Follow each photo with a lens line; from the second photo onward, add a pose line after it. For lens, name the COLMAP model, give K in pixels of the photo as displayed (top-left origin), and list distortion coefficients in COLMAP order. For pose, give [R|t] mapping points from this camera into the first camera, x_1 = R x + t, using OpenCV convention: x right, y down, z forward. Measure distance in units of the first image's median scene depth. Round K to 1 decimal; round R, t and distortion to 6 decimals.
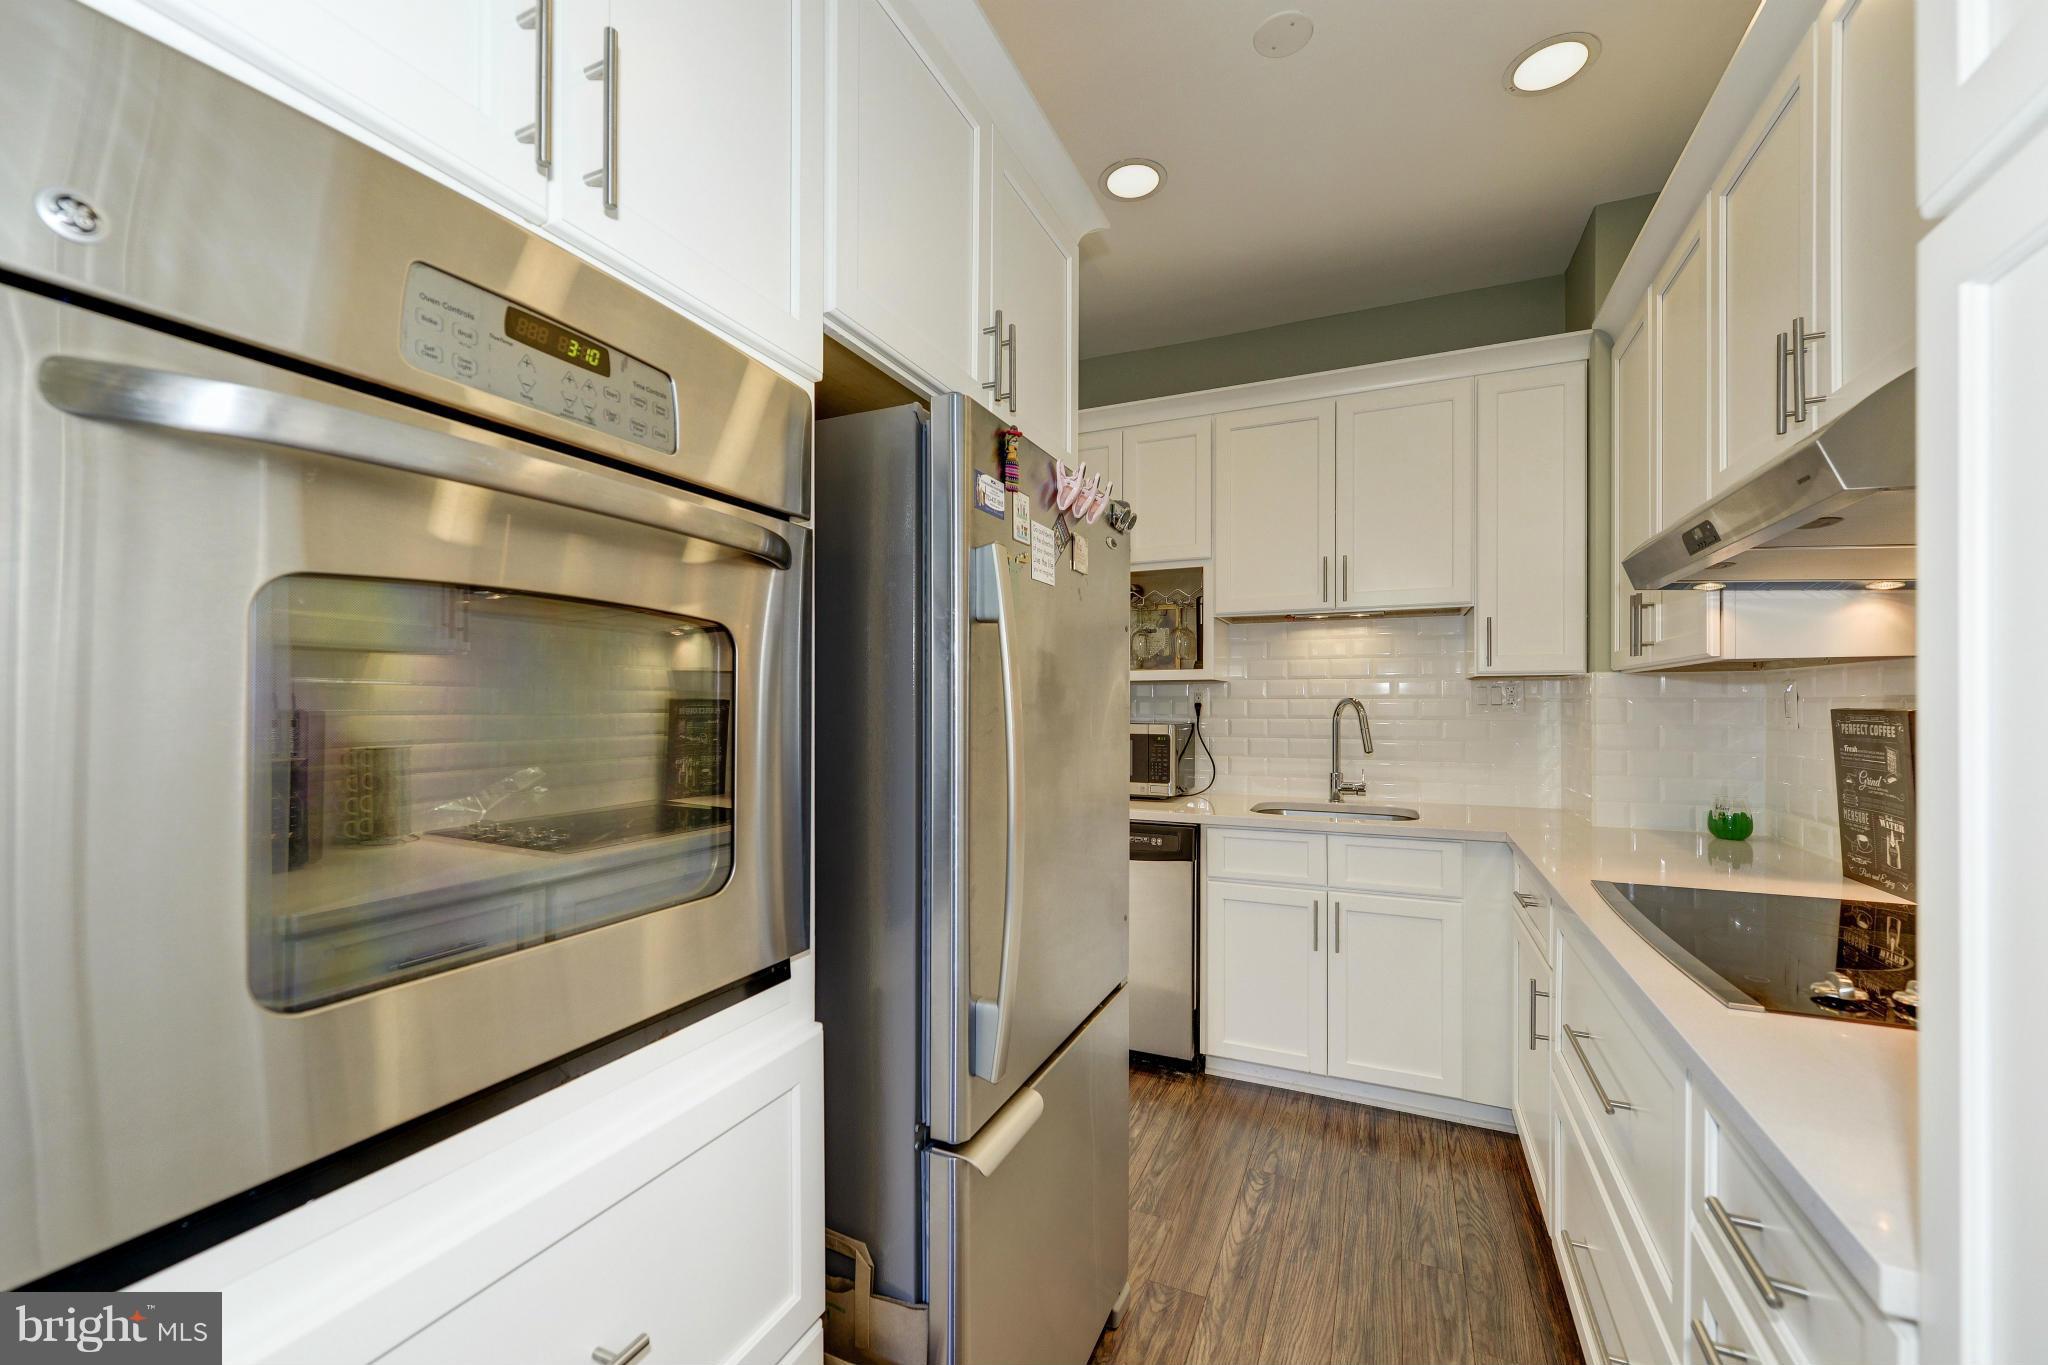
lens RADIAL K [[818.3, 0, 1022.0], [0, 818.3, 701.8], [0, 0, 1]] dist [0.000087, 0.000017]
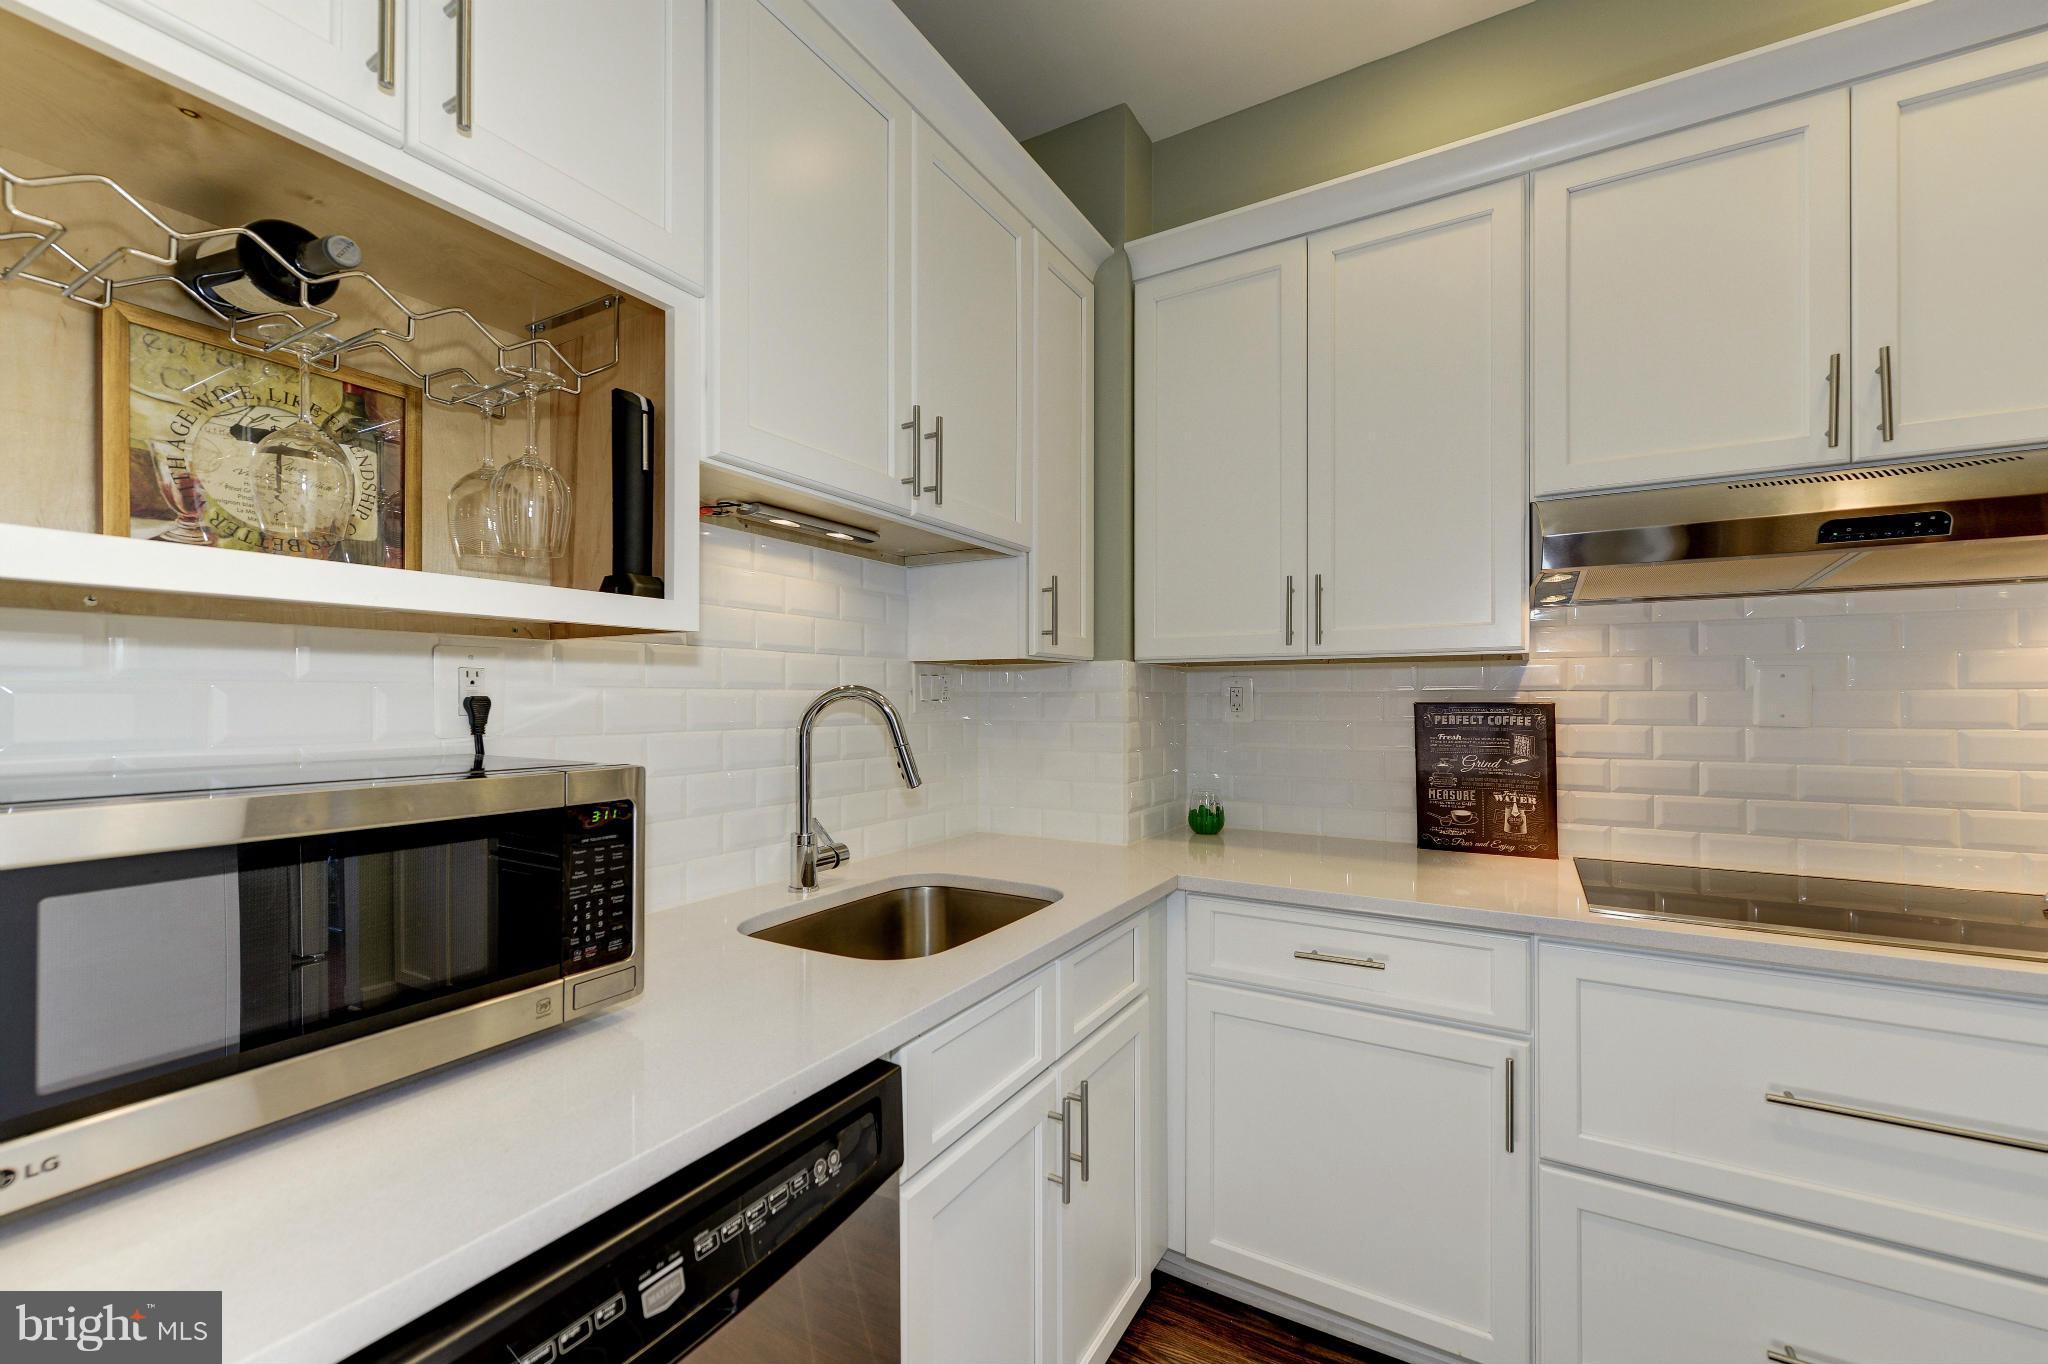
lens RADIAL K [[810.5, 0, 1011.2], [0, 810.5, 692.7], [0, 0, 1]] dist [-0.000447, -0.000130]
pose [[0.116844, 0.005013, 0.993138, -0.128256], [-0.002896, 0.999985, -0.004707, 0.001608], [-0.993146, -0.002326, 0.116857, 0.975592]]
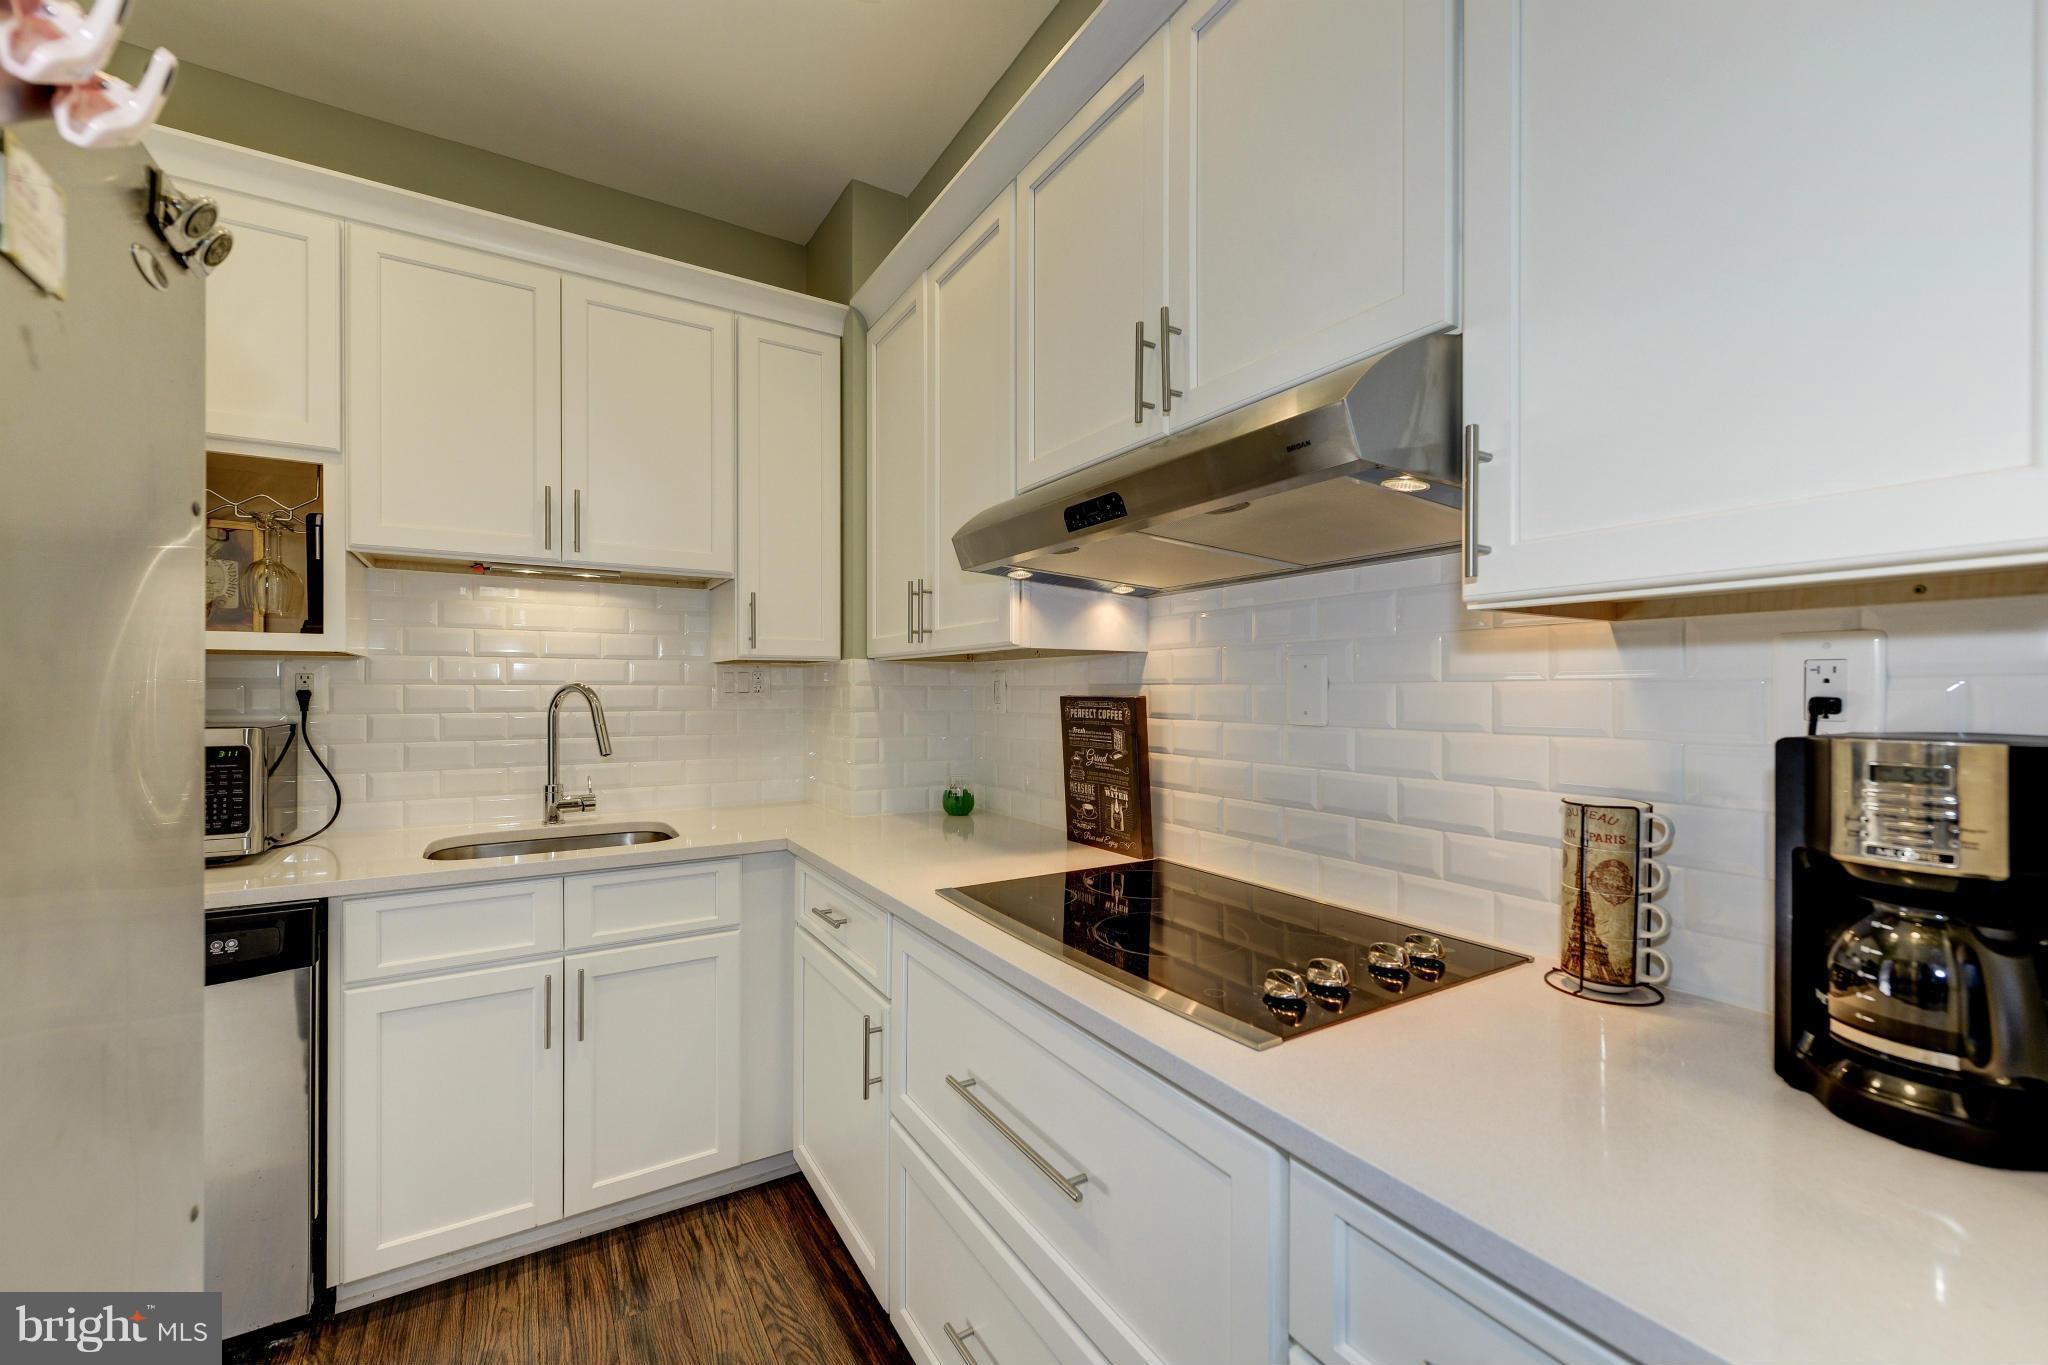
lens RADIAL K [[806.2, 0, 1025.9], [0, 806.2, 691.4], [0, 0, 1]] dist [0.001753, 0.000023]
pose [[0.552822, 0.000174, 0.833300, 0.013485], [-0.002419, 0.999996, 0.001397, 0.000584], [-0.833296, -0.002788, 0.552820, 0.284844]]
